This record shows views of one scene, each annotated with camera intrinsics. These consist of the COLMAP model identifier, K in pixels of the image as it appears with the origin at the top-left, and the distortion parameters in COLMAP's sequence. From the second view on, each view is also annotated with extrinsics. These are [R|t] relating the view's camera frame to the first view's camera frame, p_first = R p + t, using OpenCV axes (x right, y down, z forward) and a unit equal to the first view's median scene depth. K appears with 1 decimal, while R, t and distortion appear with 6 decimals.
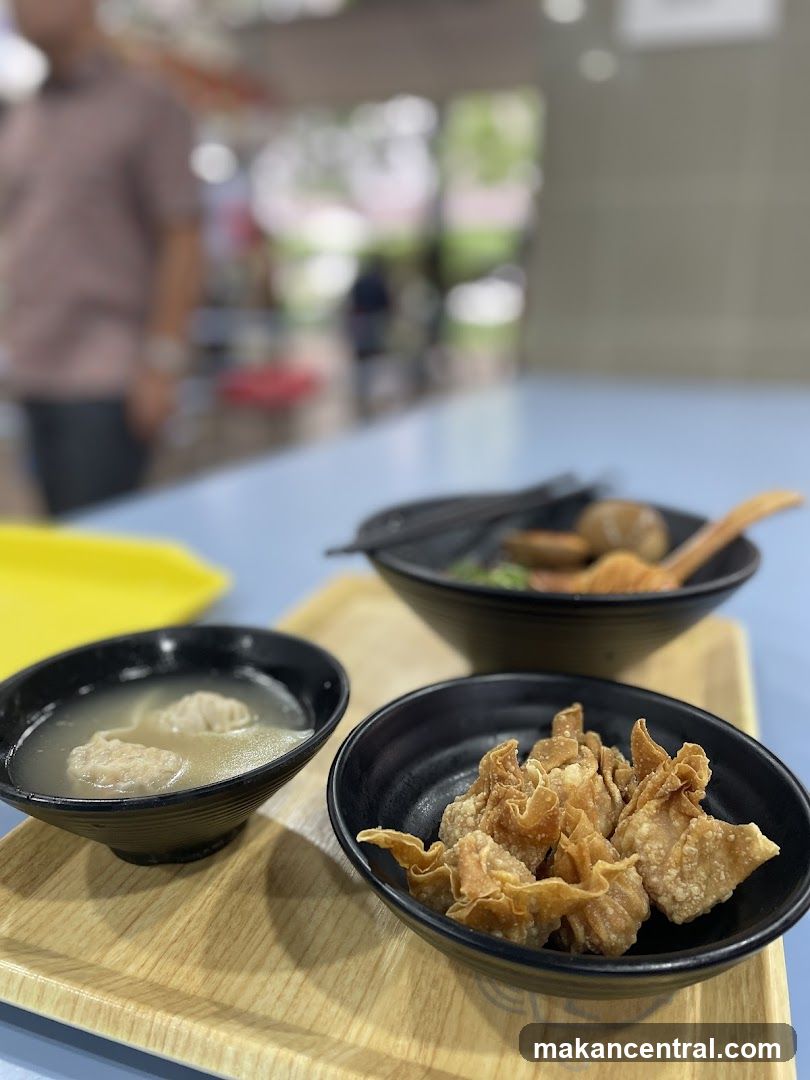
lens RADIAL K [[837.1, 0, 405.5], [0, 837.1, 534.6], [0, 0, 1]] dist [0.005453, -0.009804]
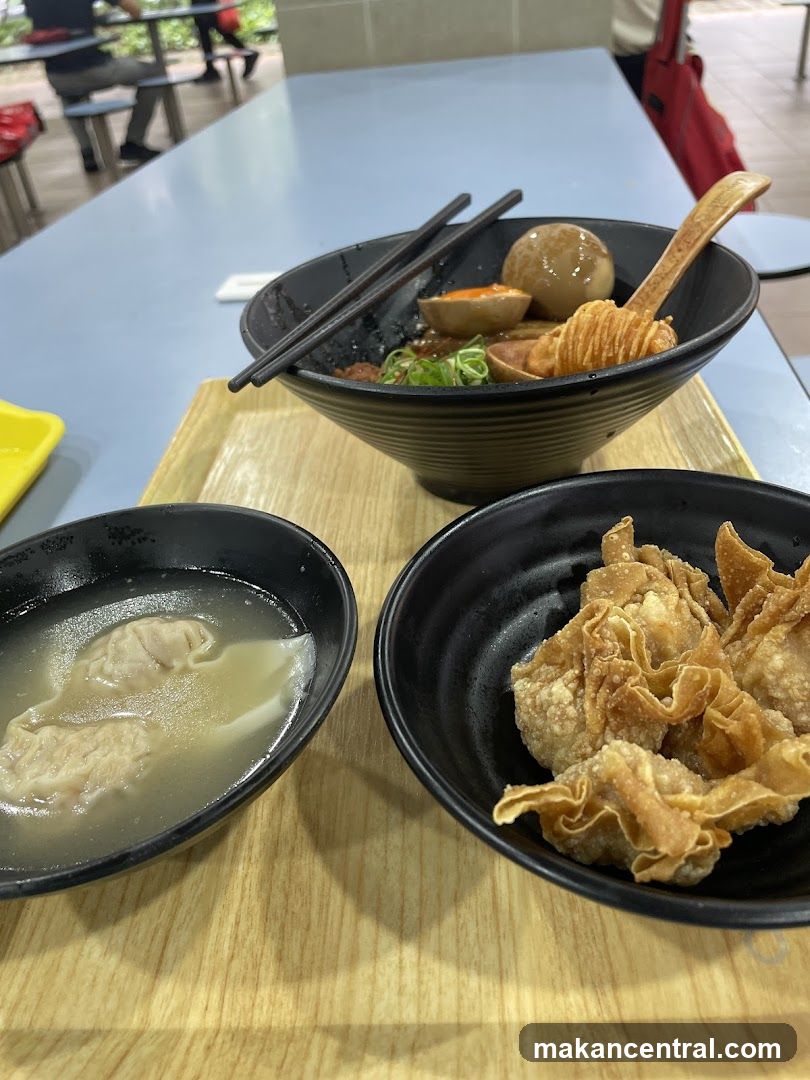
lens RADIAL K [[837.1, 0, 405.5], [0, 837.1, 534.6], [0, 0, 1]] dist [0.005453, -0.009804]
pose [[0.949066, -0.257090, 0.182152, -0.161047], [0.189508, 0.927626, 0.321864, -0.085943], [-0.251717, -0.270951, 0.929099, 0.346834]]
